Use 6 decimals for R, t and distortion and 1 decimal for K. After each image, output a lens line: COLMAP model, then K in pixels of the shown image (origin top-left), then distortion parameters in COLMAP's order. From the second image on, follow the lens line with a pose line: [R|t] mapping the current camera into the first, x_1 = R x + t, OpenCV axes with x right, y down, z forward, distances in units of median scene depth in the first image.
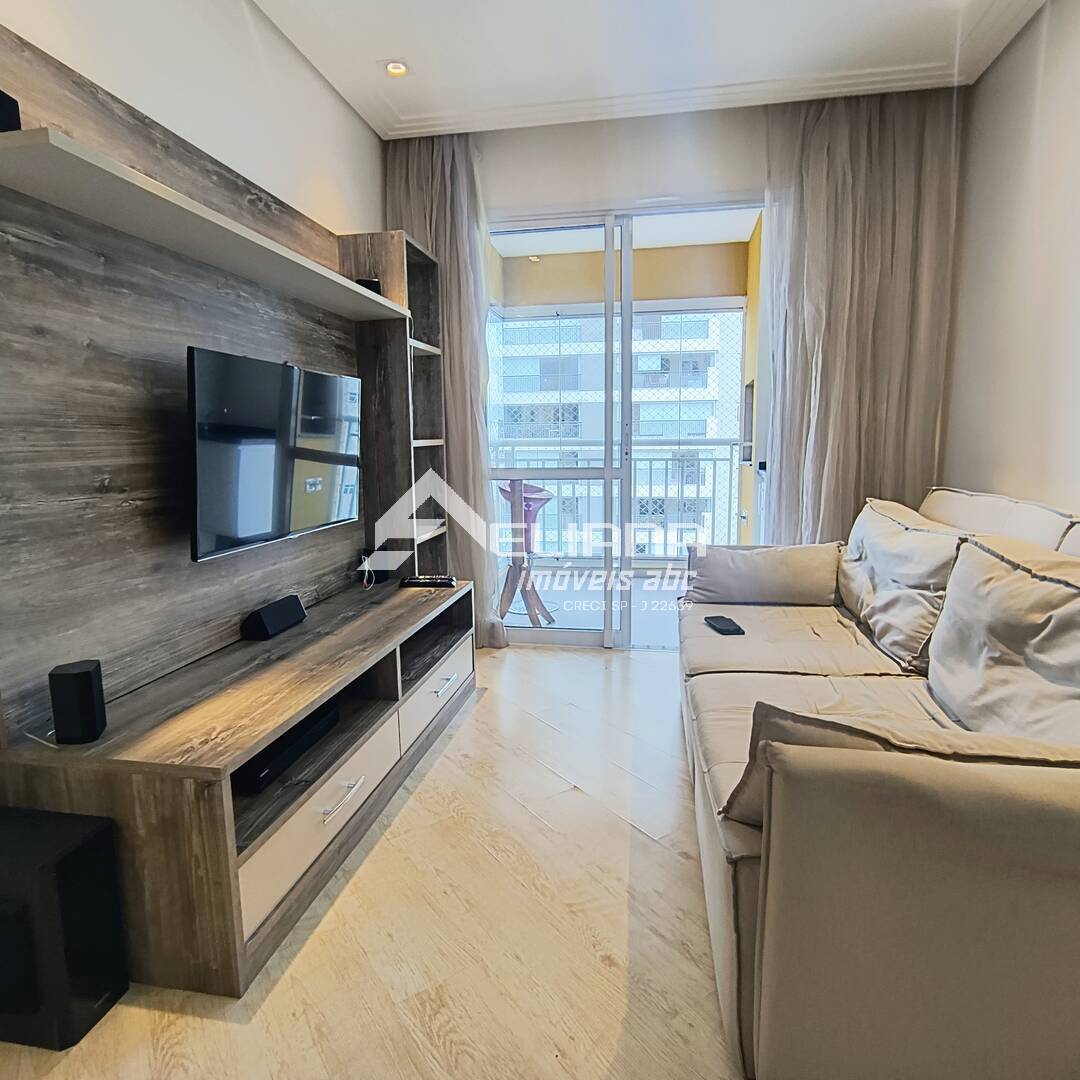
lens RADIAL K [[671.4, 0, 539.7], [0, 671.4, 531.9], [0, 0, 1]] dist [-0.009023, 0.002878]
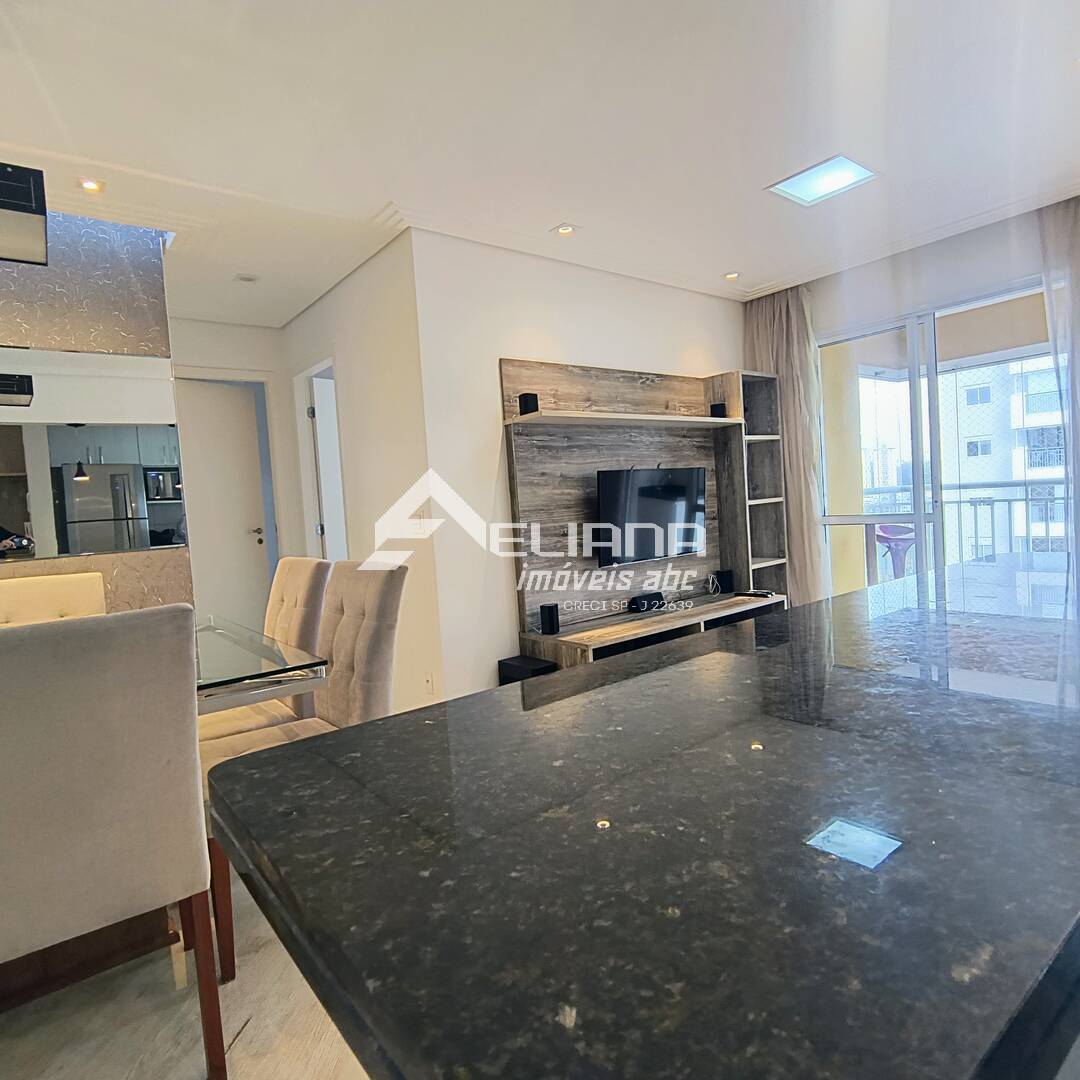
lens RADIAL K [[671.4, 0, 537.4], [0, 671.4, 536.0], [0, 0, 1]] dist [-0.009023, 0.002878]
pose [[0.751414, -0.003604, -0.659822, 0.610695], [-0.032247, 0.998590, -0.042178, 0.031290], [0.659043, 0.052970, 0.750238, -0.611843]]
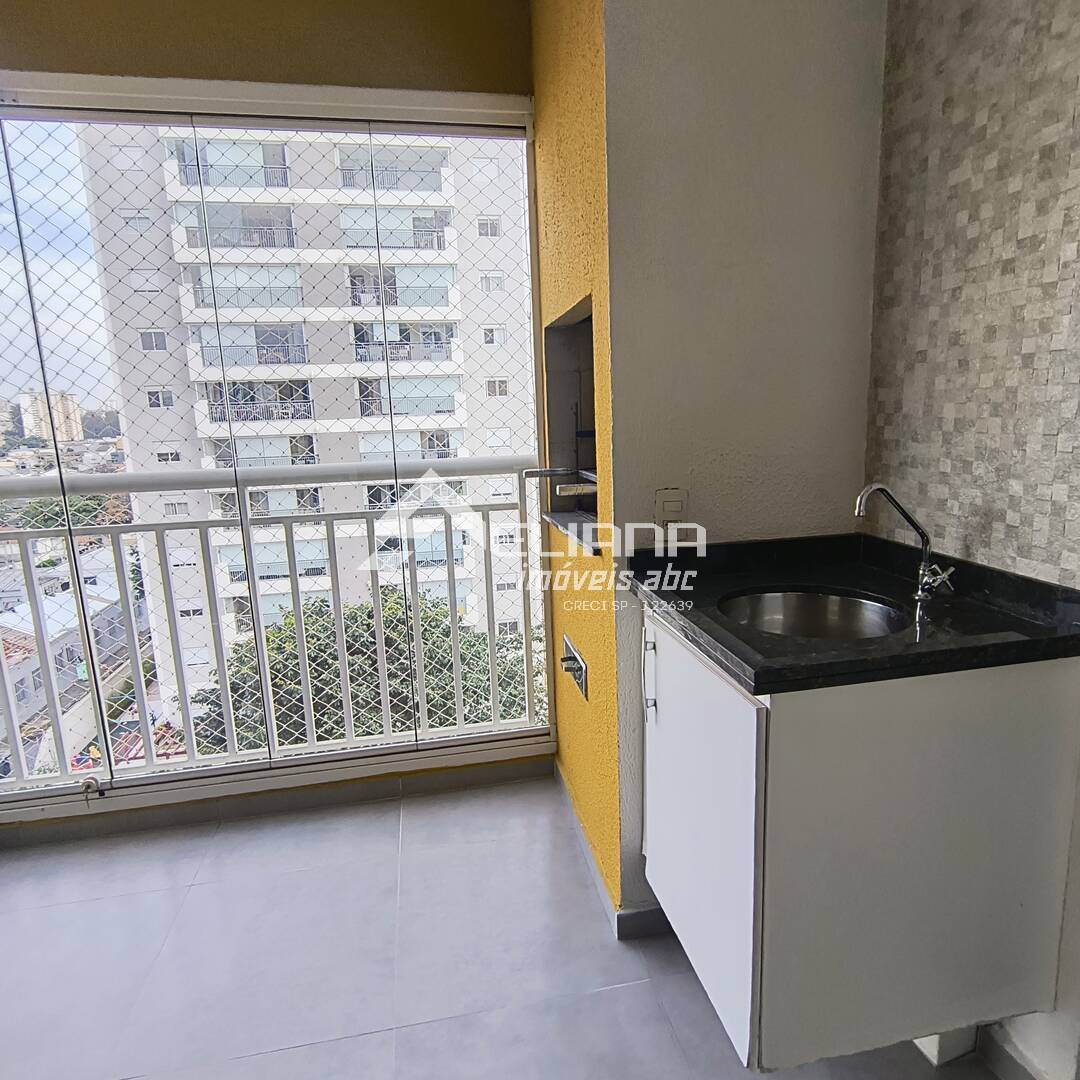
lens RADIAL K [[671.4, 0, 539.1], [0, 671.4, 538.9], [0, 0, 1]] dist [-0.009023, 0.002878]
pose [[0.934234, -0.091892, 0.344618, 0.394530], [0.075626, 0.995306, 0.060381, -0.304533], [-0.348550, -0.030348, 0.936799, 1.604781]]
